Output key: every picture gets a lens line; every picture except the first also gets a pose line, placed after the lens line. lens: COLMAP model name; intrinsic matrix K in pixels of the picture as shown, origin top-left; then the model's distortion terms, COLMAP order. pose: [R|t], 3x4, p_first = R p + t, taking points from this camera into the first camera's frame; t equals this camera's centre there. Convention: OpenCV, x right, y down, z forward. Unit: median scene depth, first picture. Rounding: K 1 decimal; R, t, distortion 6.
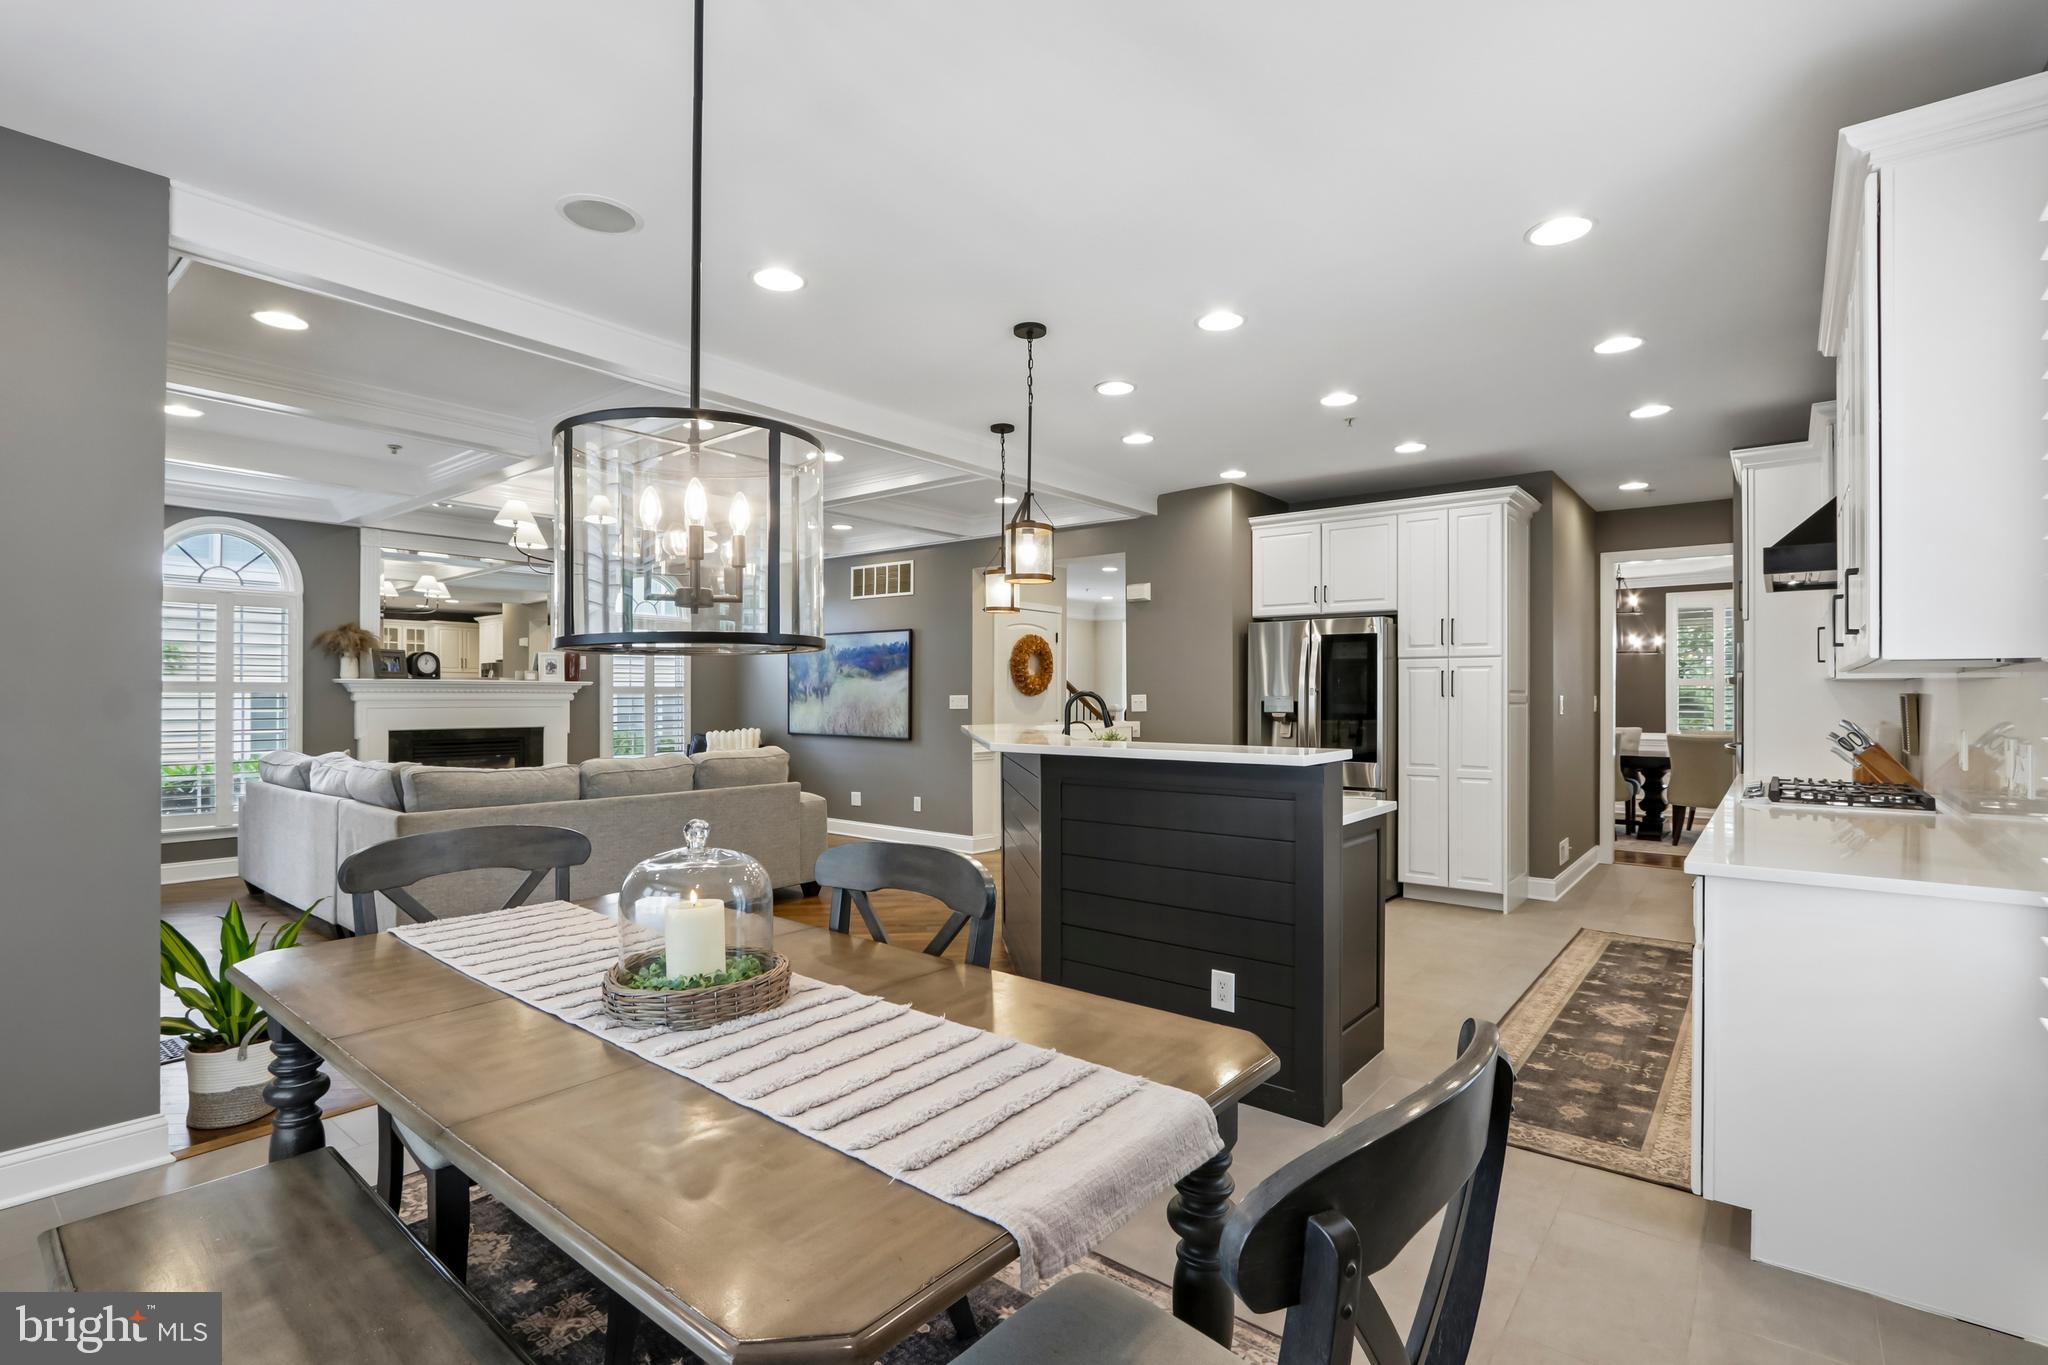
lens RADIAL K [[955.2, 0, 1018.6], [0, 955.2, 688.0], [0, 0, 1]] dist [-0.016245, 0.000501]
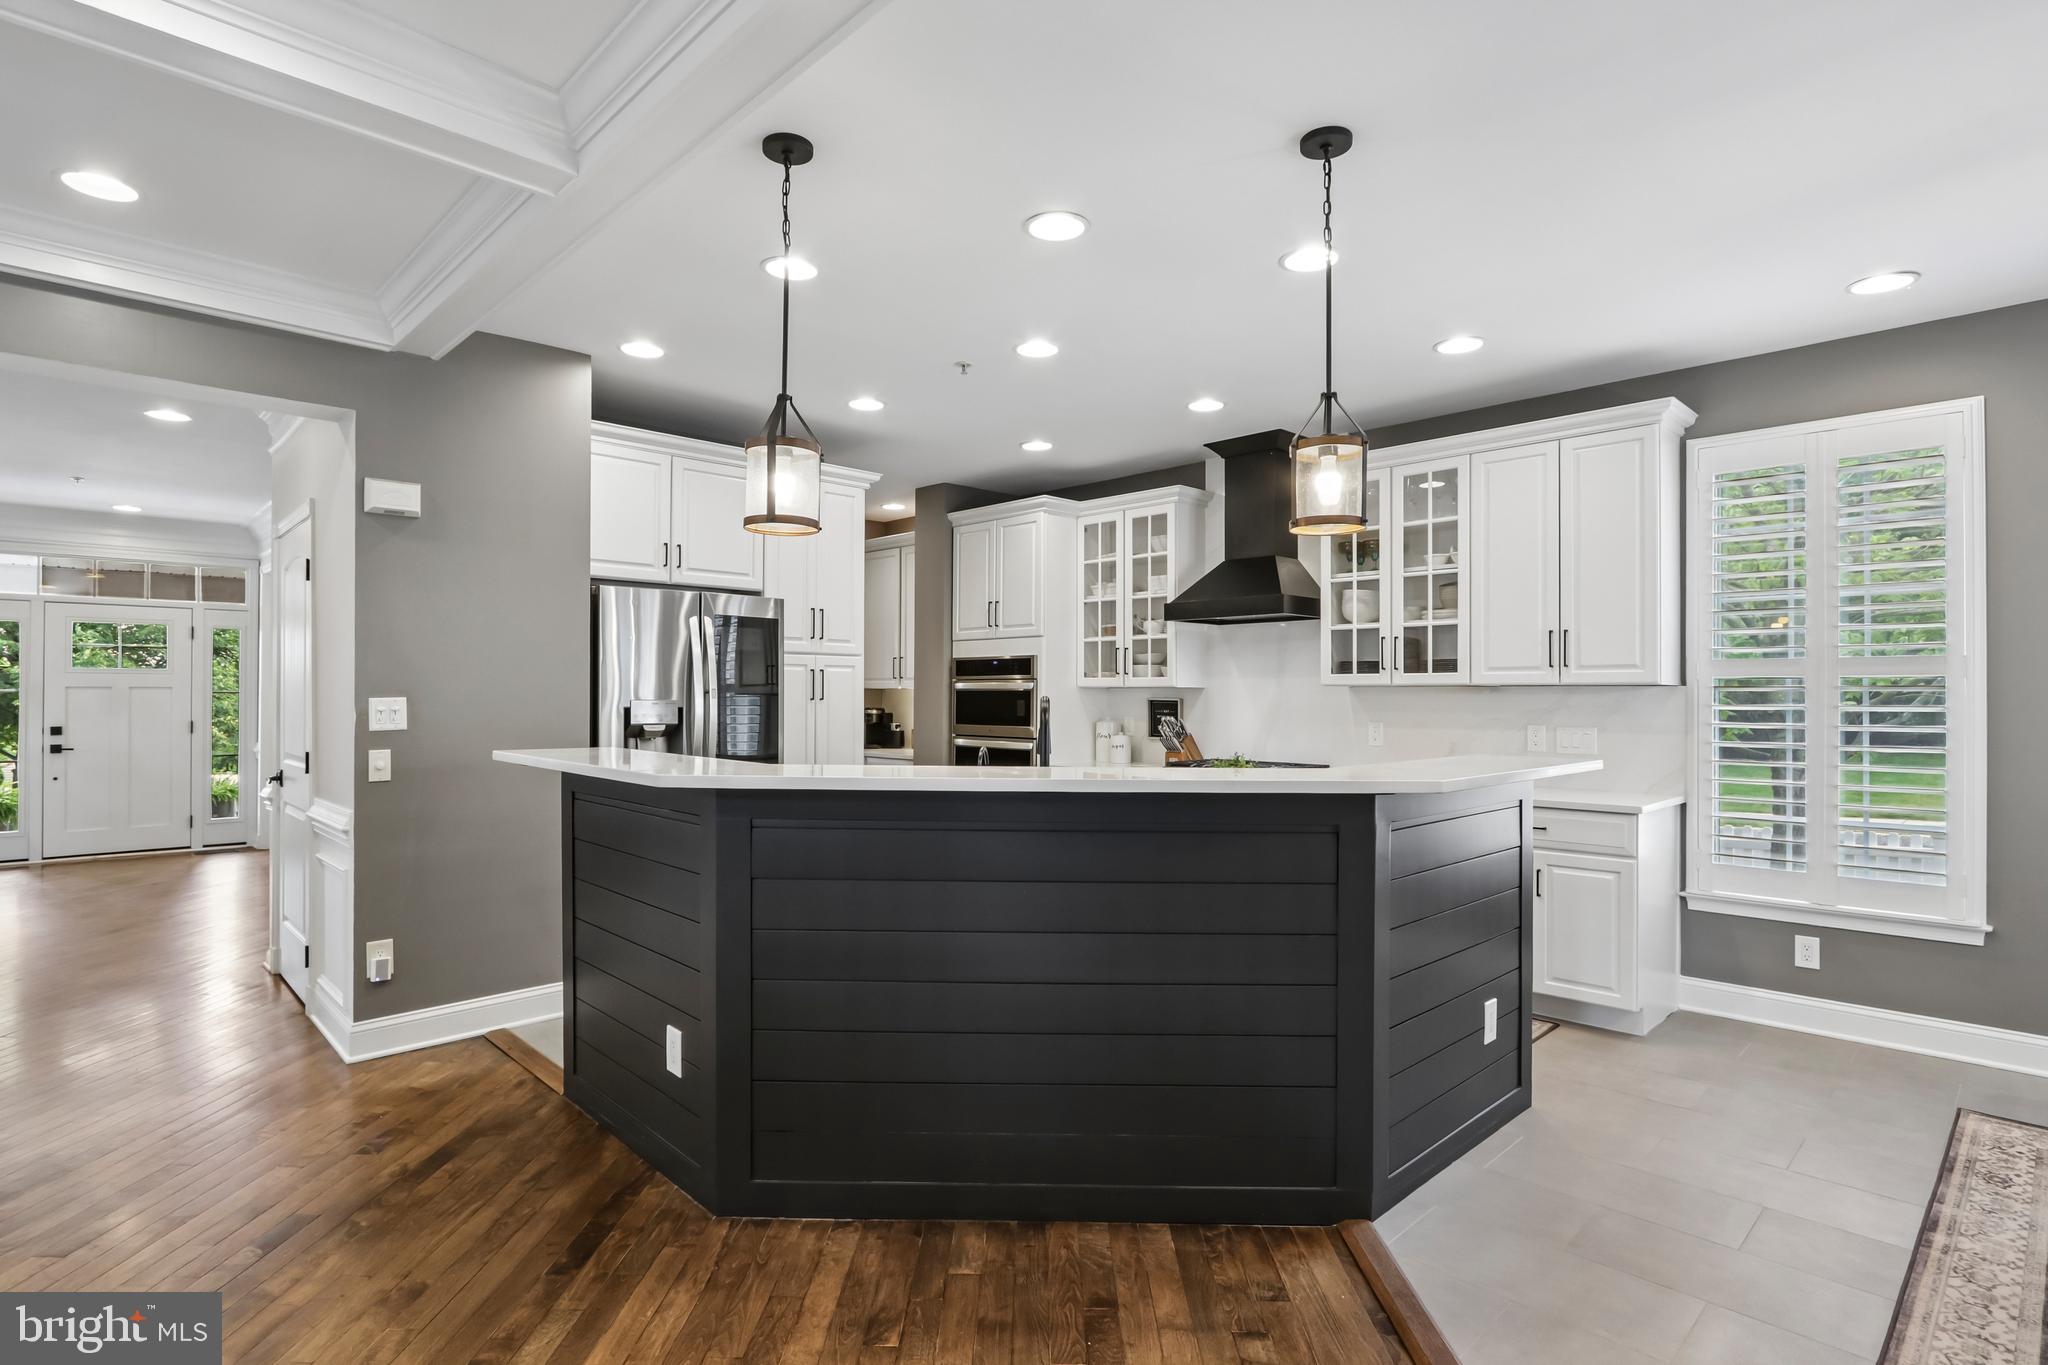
lens RADIAL K [[1027.7, 0, 1015.1], [0, 1027.7, 690.7], [0, 0, 1]] dist [-0.012426, -0.000545]
pose [[0.121105, 0.004092, 0.992631, -0.360274], [-0.012118, 0.999923, -0.002643, 0.000777], [-0.992566, -0.011709, 0.121146, 0.578086]]
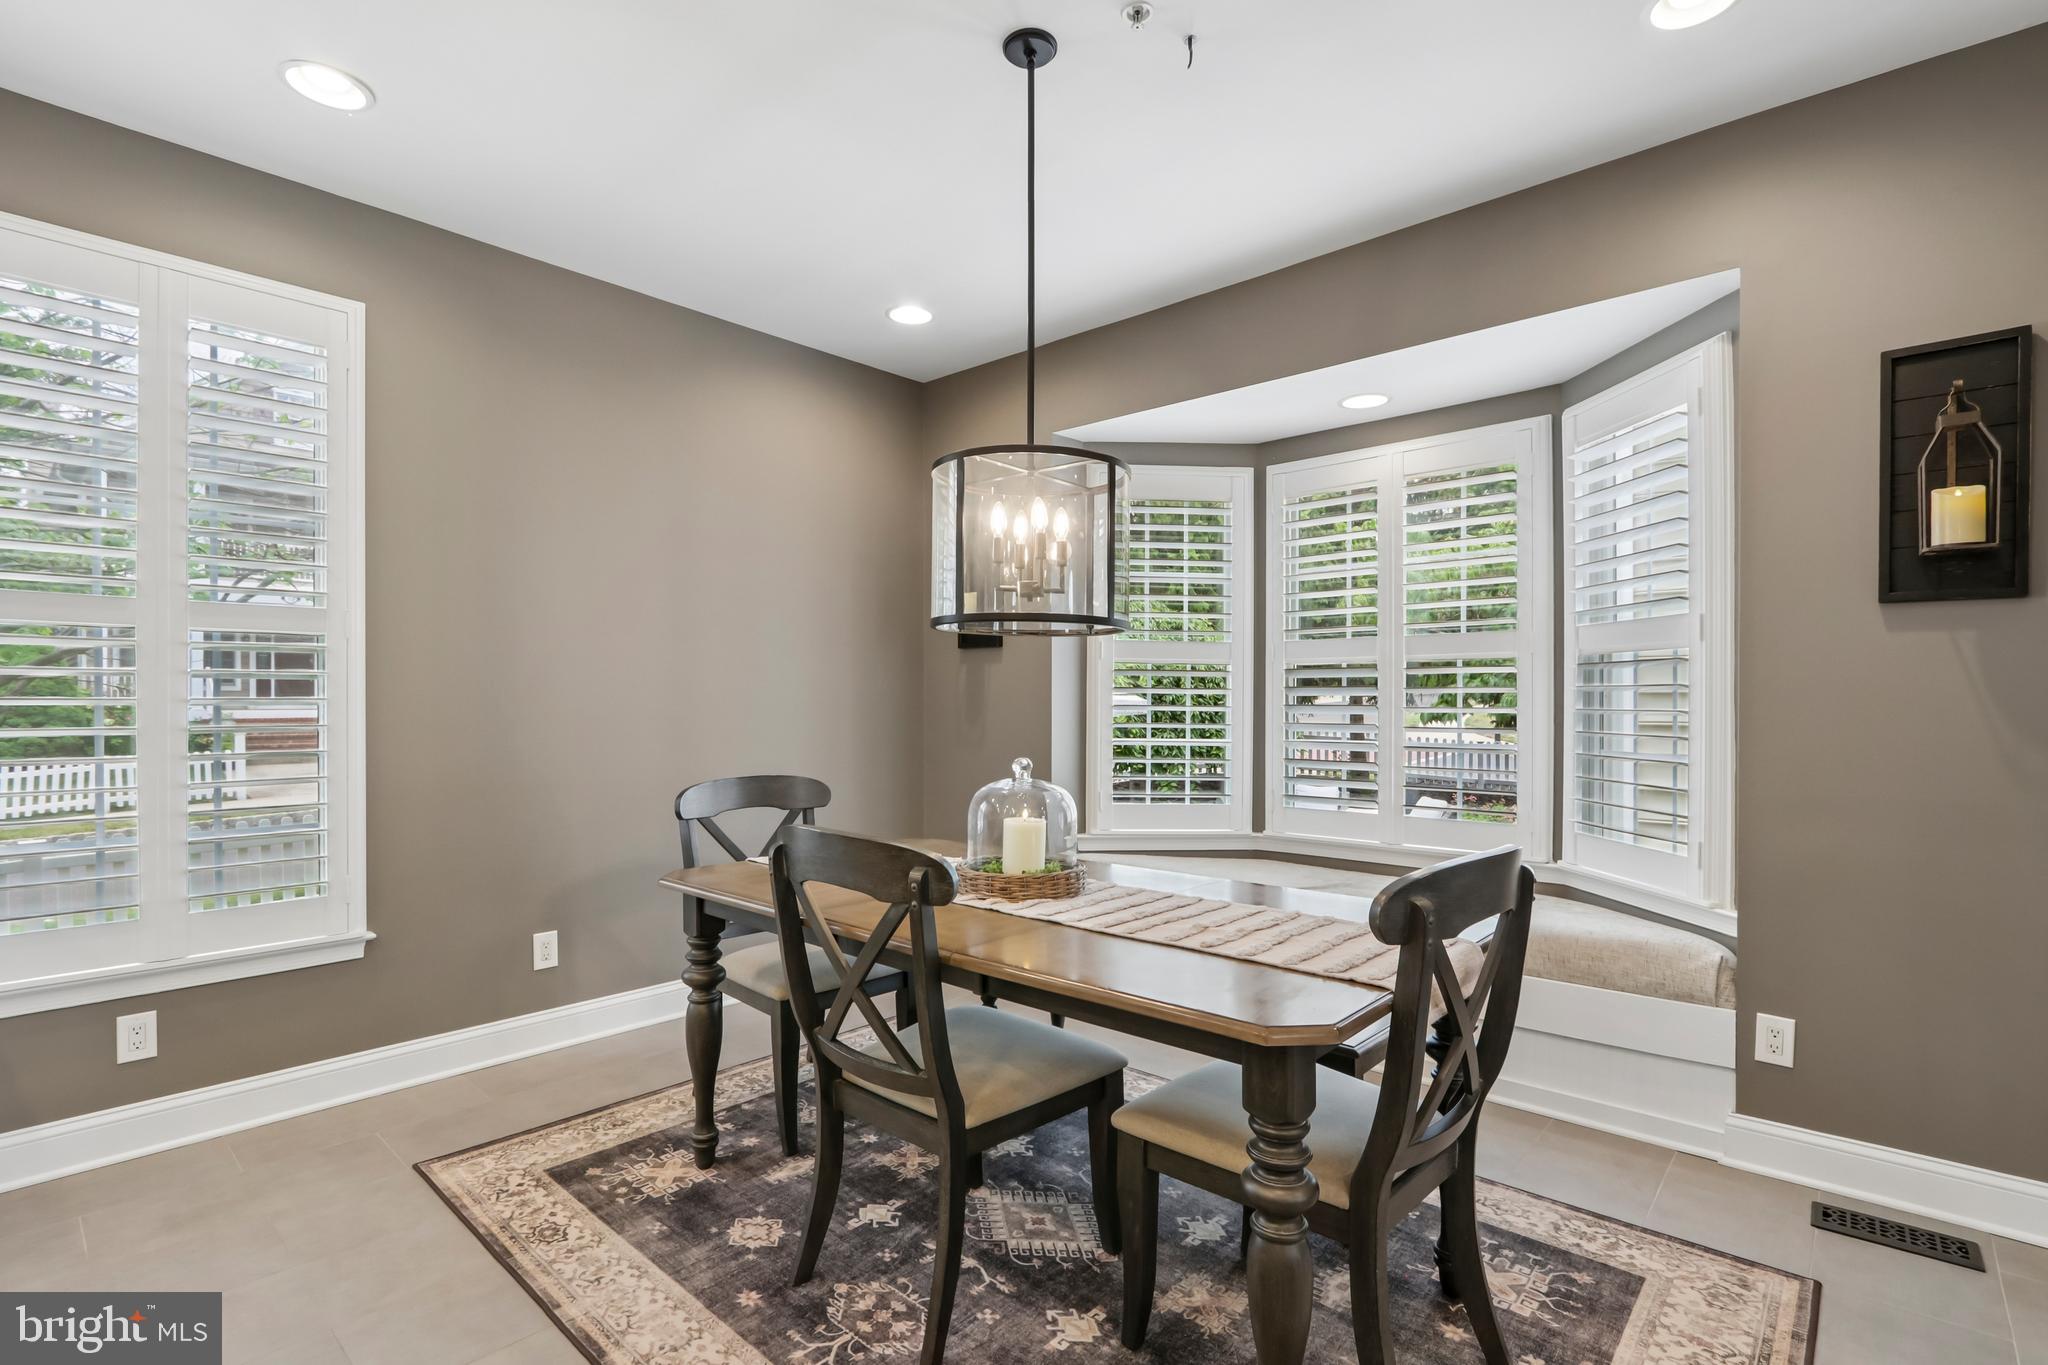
lens RADIAL K [[960.3, 0, 1020.0], [0, 960.3, 705.0], [0, 0, 1]] dist [-0.014935, 0.000882]
pose [[-0.998503, -0.002579, 0.054635, -0.093796], [-0.002797, 0.999988, -0.003902, 0.015519], [-0.054624, -0.004049, -0.998499, 0.543922]]
